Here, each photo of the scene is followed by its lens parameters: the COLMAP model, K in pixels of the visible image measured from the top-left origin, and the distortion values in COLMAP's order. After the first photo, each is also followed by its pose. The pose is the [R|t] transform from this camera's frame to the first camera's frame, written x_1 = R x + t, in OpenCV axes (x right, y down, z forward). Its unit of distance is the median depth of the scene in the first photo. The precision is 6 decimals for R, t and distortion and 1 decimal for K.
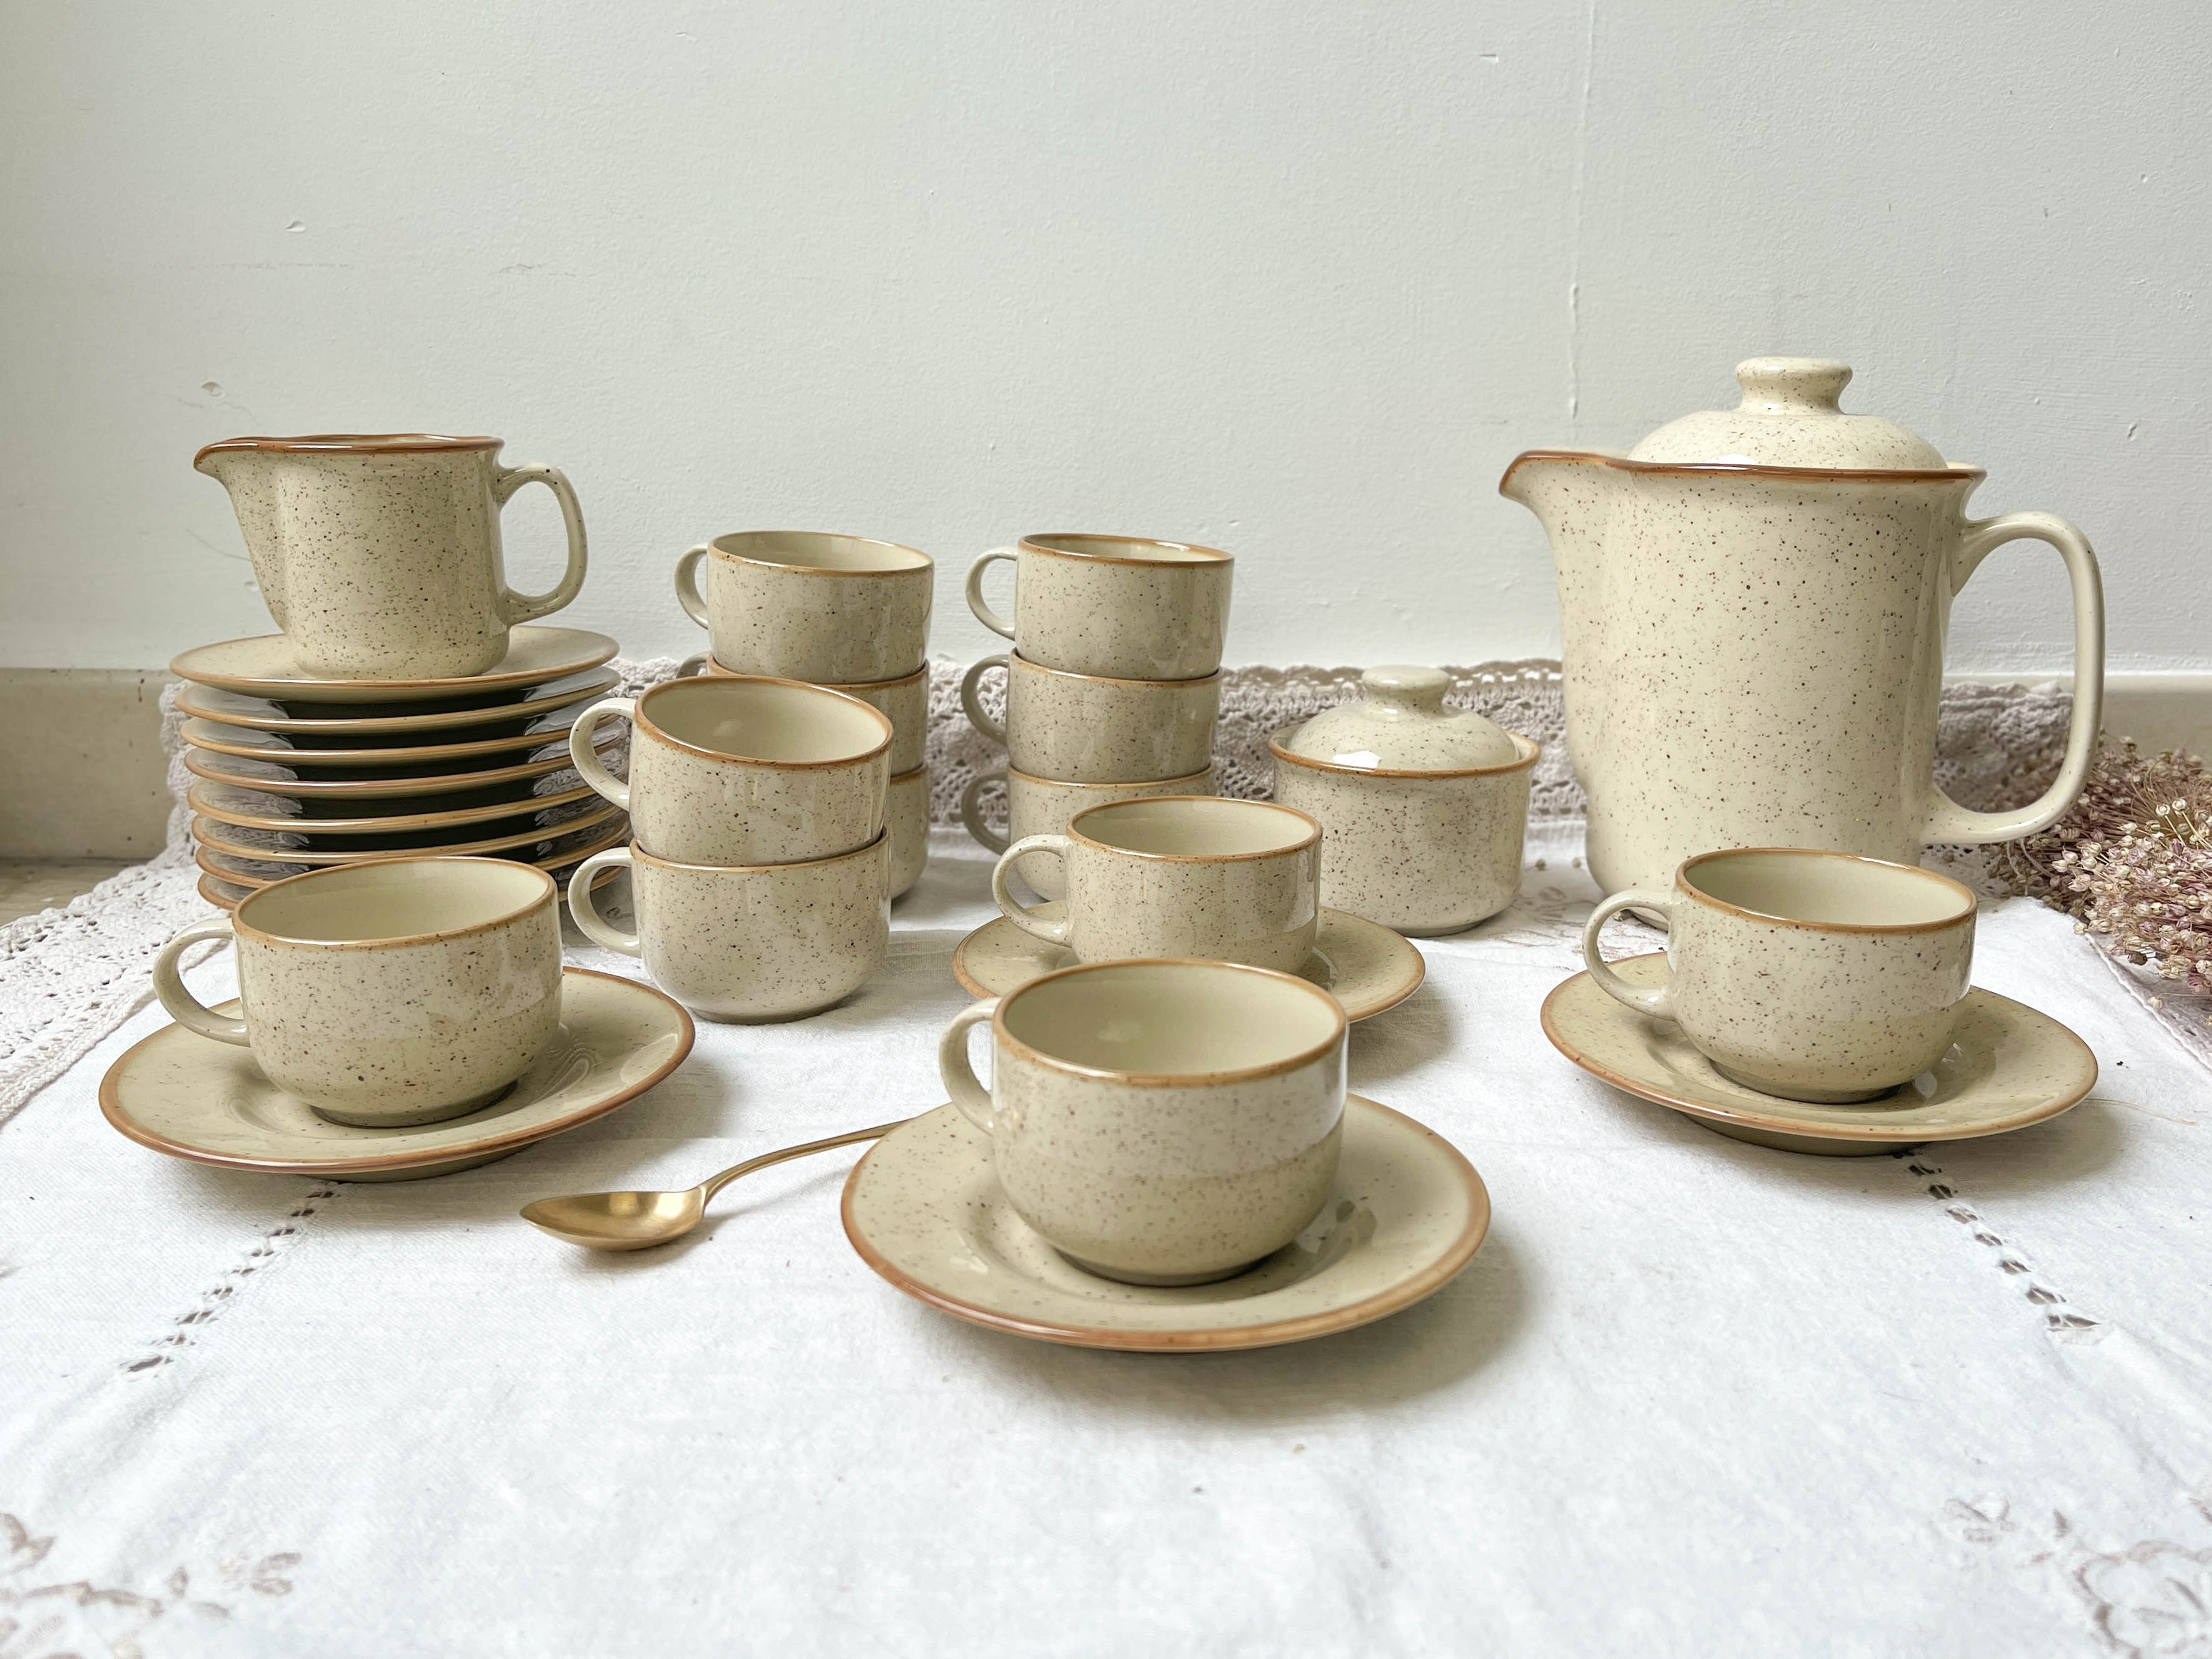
lens RADIAL K [[1851.8, 0, 1148.4], [0, 1851.8, 830.7], [0, 0, 1]] dist [0.039071, -0.051715]
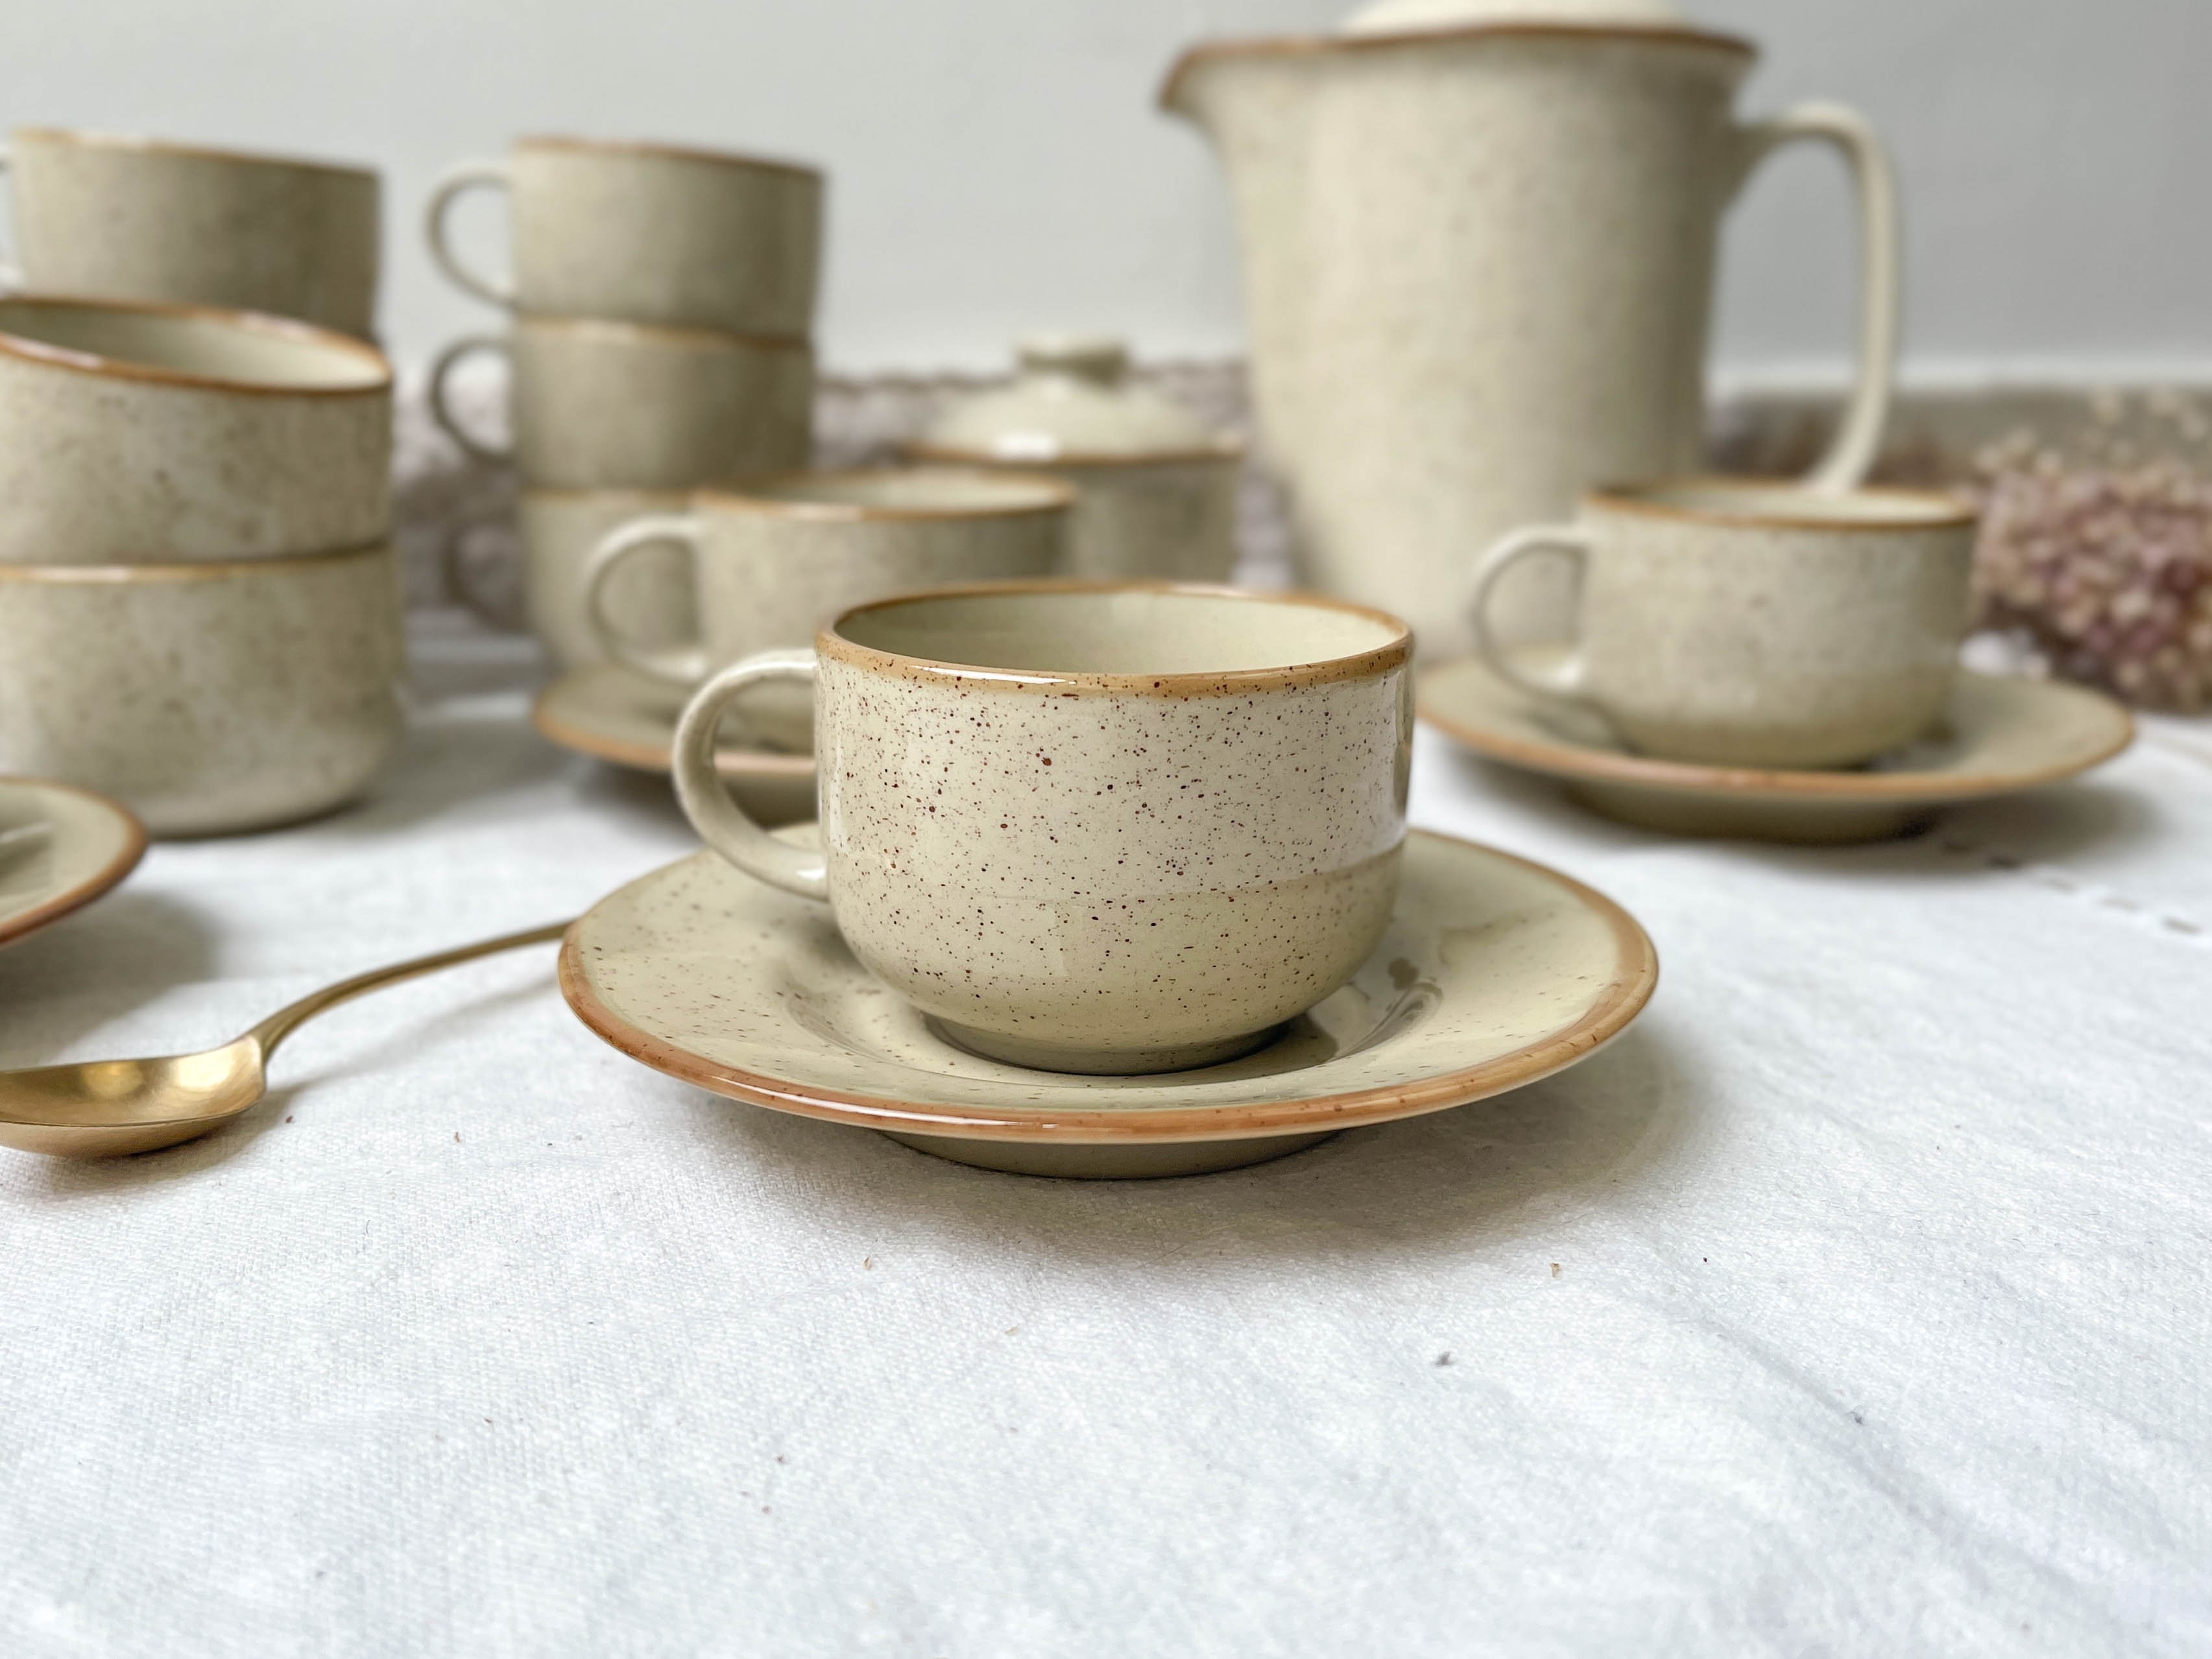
lens RADIAL K [[1999.7, 0, 1083.3], [0, 1999.7, 875.2], [0, 0, 1]] dist [0.009107, 0.000000]
pose [[0.948226, -0.090139, 0.304535, -0.128458], [0.076818, 0.995501, 0.055469, 0.091556], [-0.308165, -0.029203, 0.950885, 0.254448]]
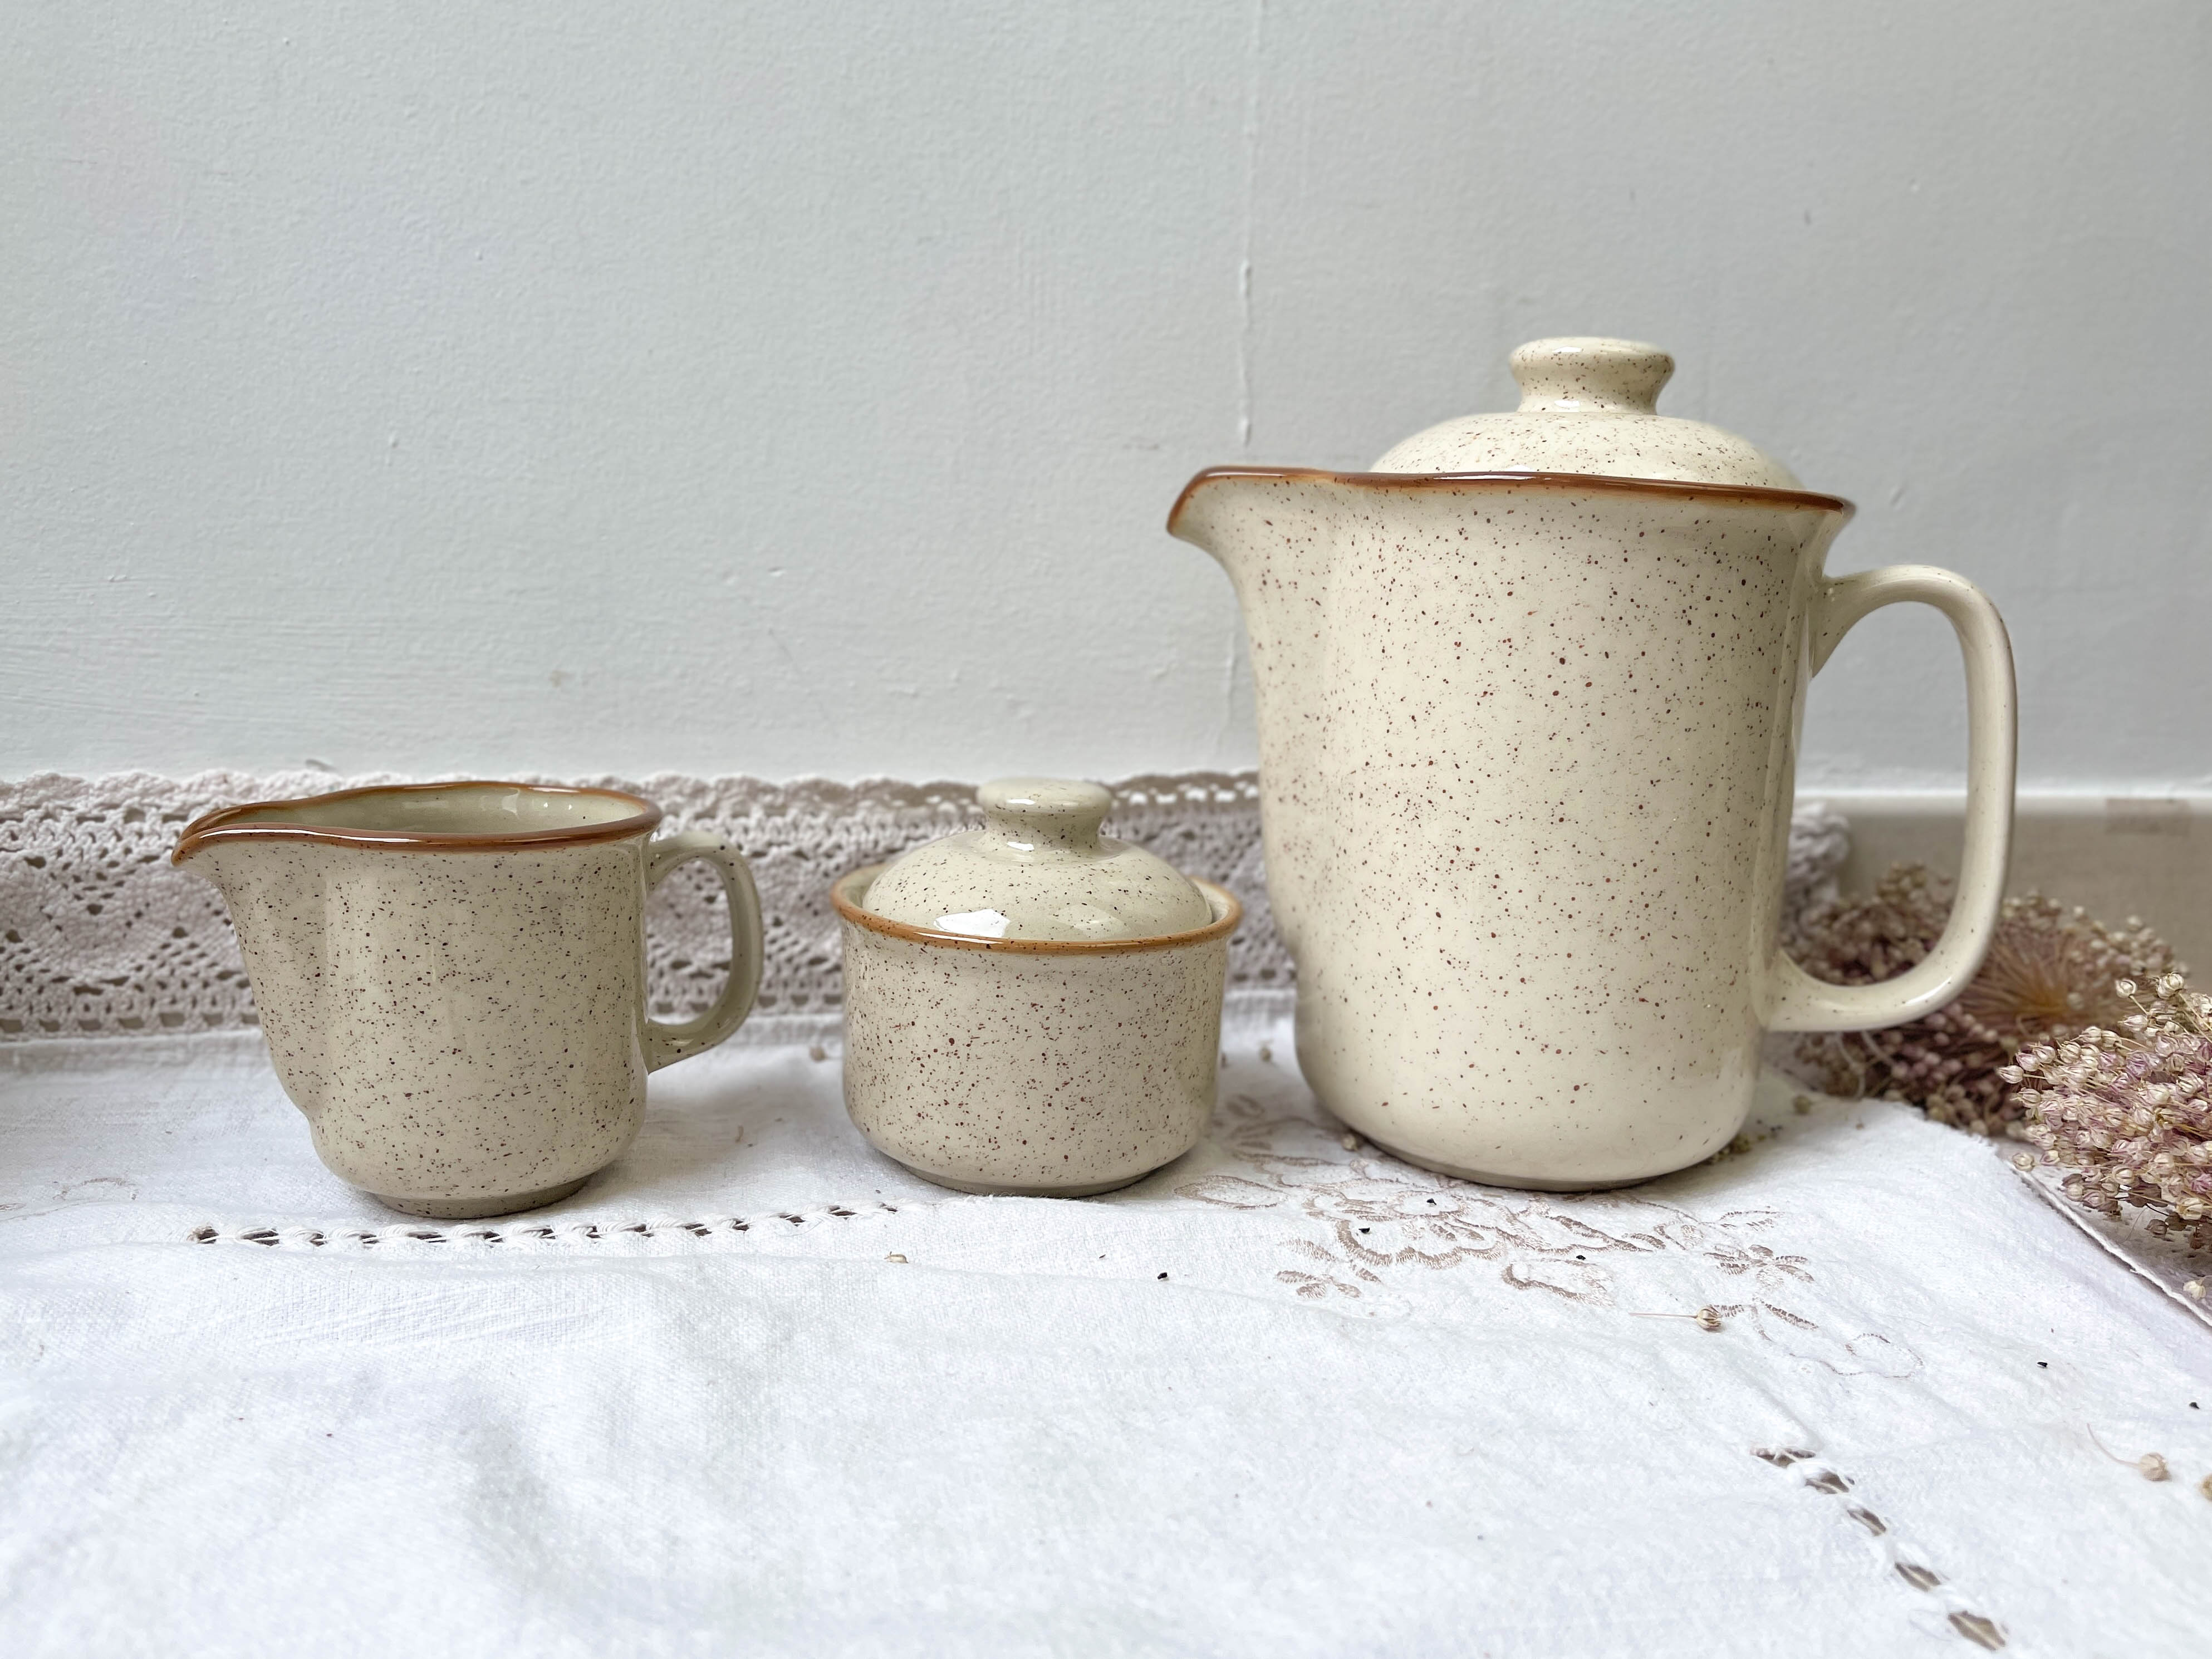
lens RADIAL K [[1702.6, 0, 1125.3], [0, 1702.6, 827.7], [0, 0, 1]] dist [0.053413, -0.064854]
pose [[0.972116, -0.004185, 0.234461, 0.028381], [0.019423, 0.997842, -0.062718, -0.036346], [-0.233693, 0.065523, 0.970100, 0.446460]]
